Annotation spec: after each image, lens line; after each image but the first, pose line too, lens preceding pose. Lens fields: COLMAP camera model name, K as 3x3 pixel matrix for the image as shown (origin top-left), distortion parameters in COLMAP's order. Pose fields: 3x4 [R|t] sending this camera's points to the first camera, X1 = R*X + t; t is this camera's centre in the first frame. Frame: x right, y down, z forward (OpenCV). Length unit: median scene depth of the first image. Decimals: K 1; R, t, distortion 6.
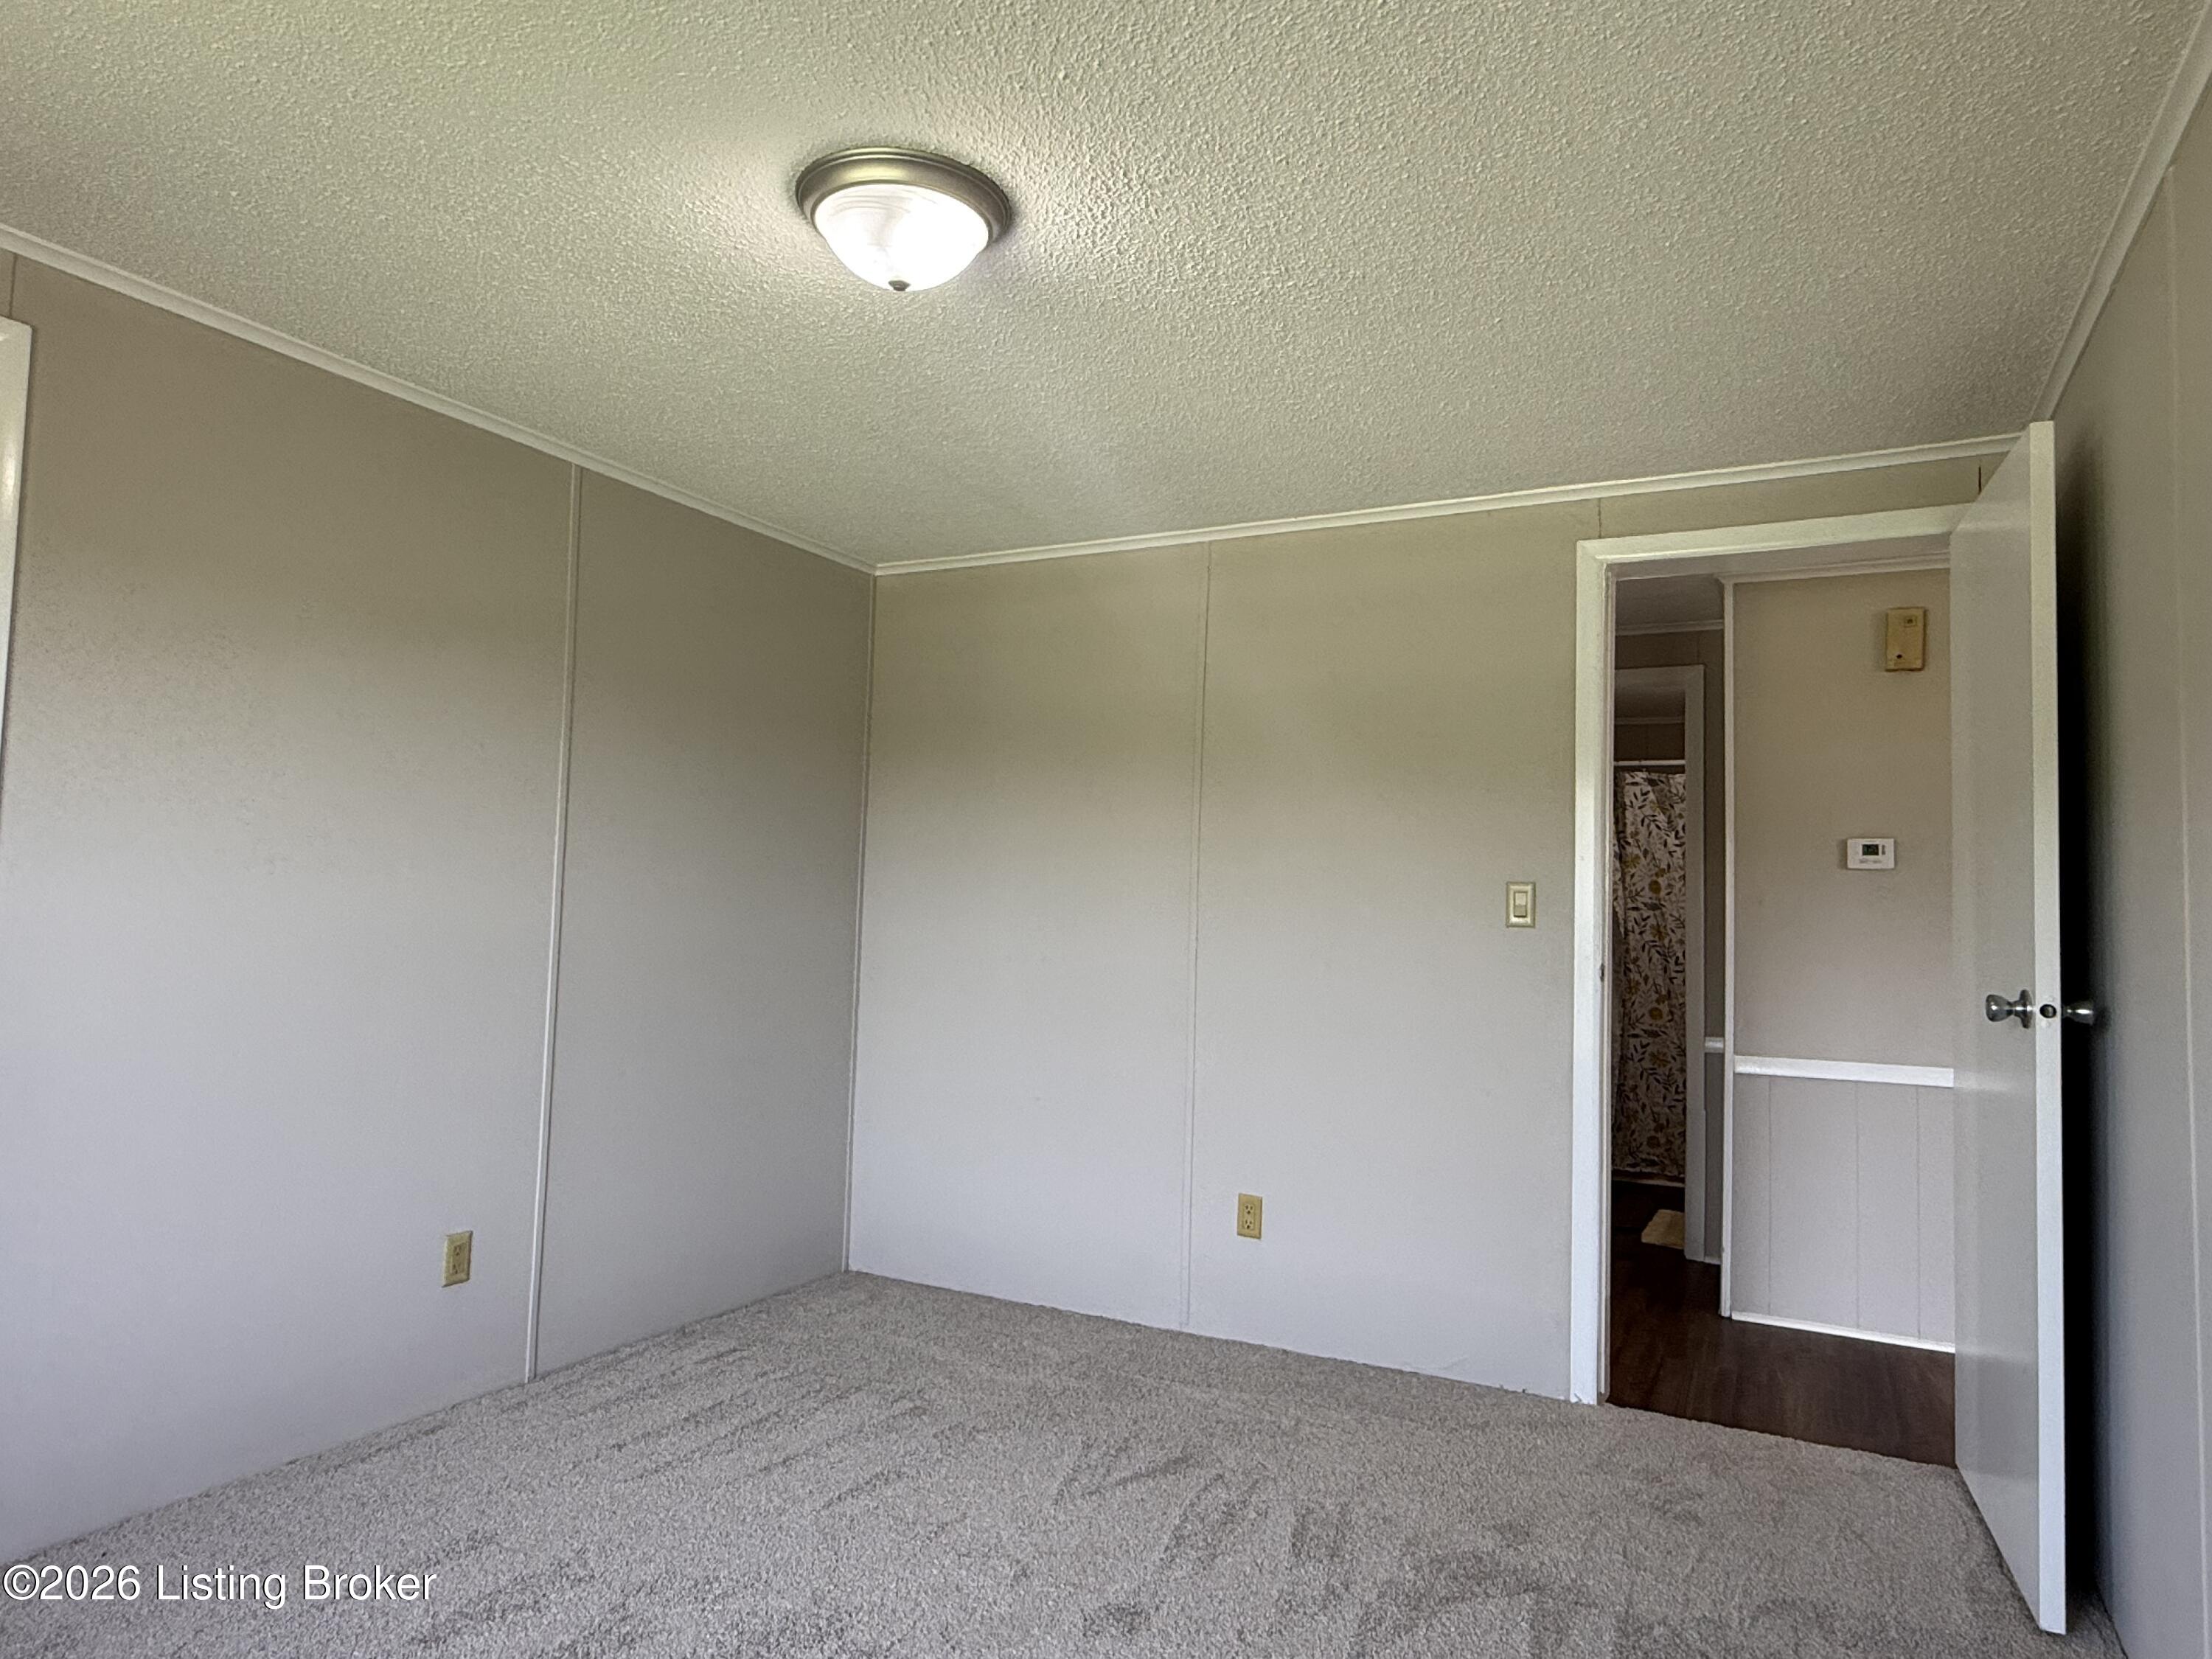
lens RADIAL K [[1333.7, 0, 1094.1], [0, 1333.7, 827.2], [0, 0, 1]] dist [0.002464, -0.000975]
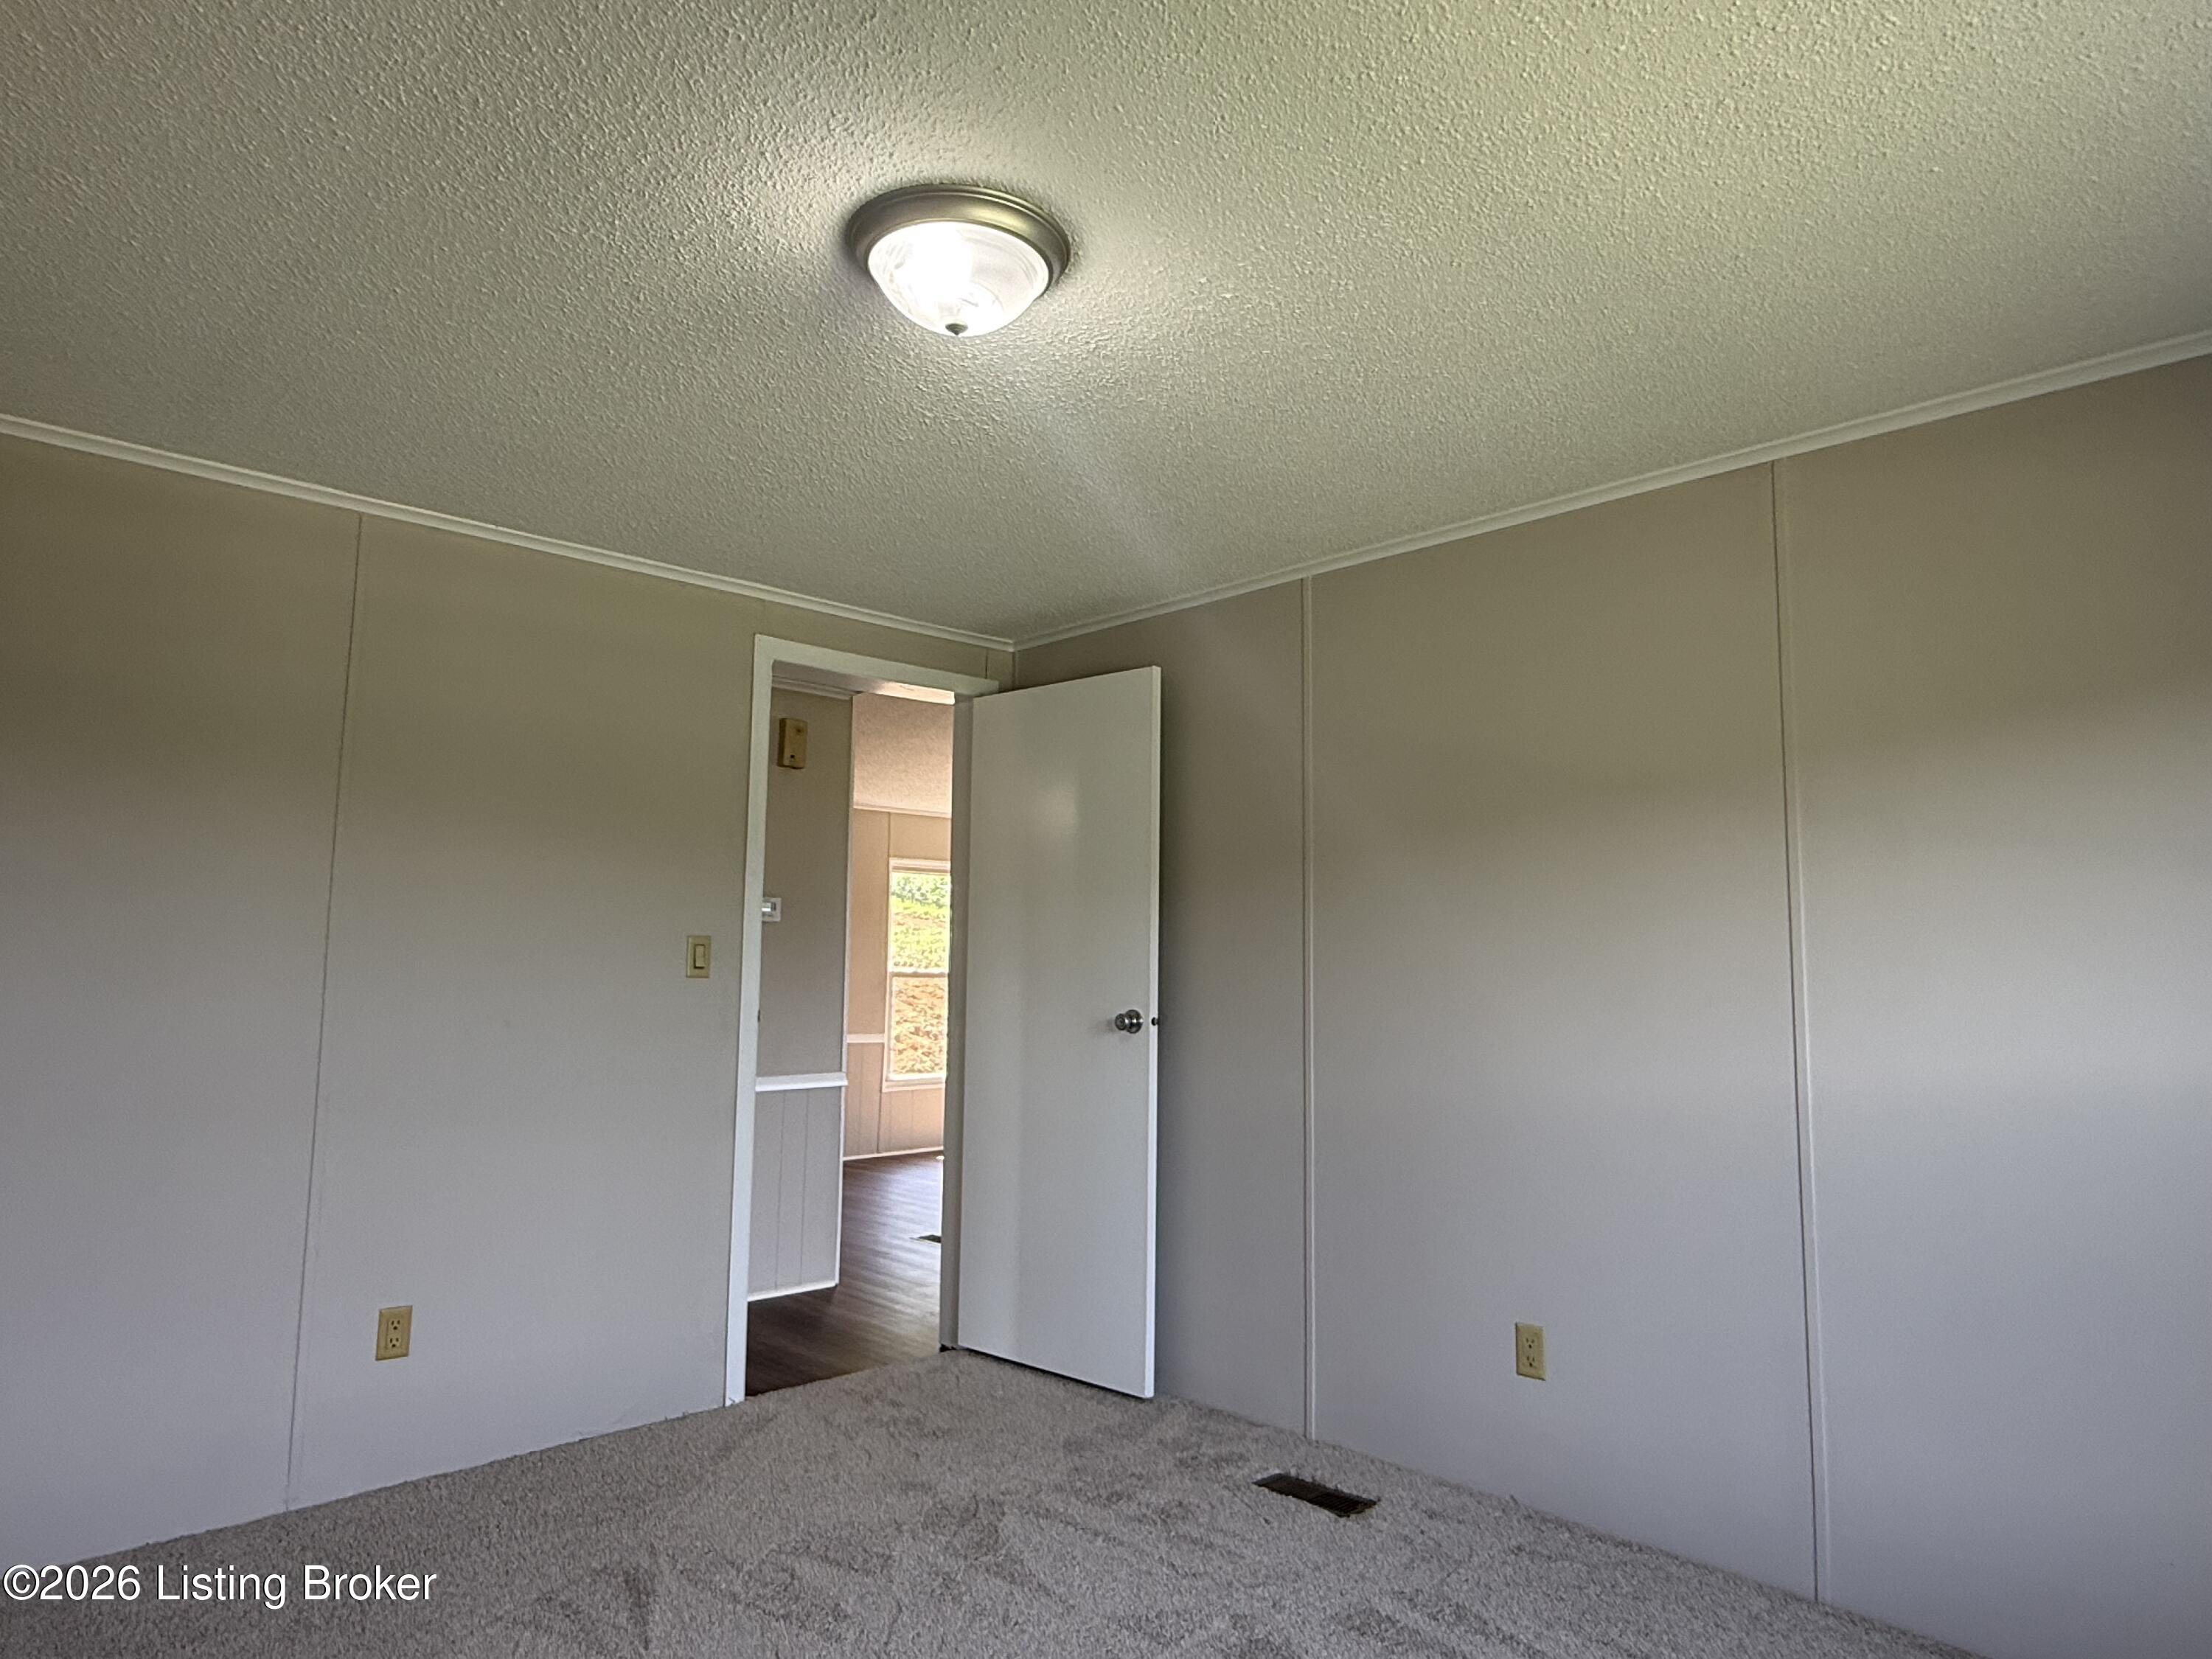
lens RADIAL K [[1333.7, 0, 1091.9], [0, 1333.7, 827.4], [0, 0, 1]] dist [0.002464, -0.000975]
pose [[0.340248, 0.073174, 0.937484, -0.601919], [-0.060430, 0.996608, -0.055857, -0.005075], [-0.938392, -0.037647, 0.343515, 0.345234]]
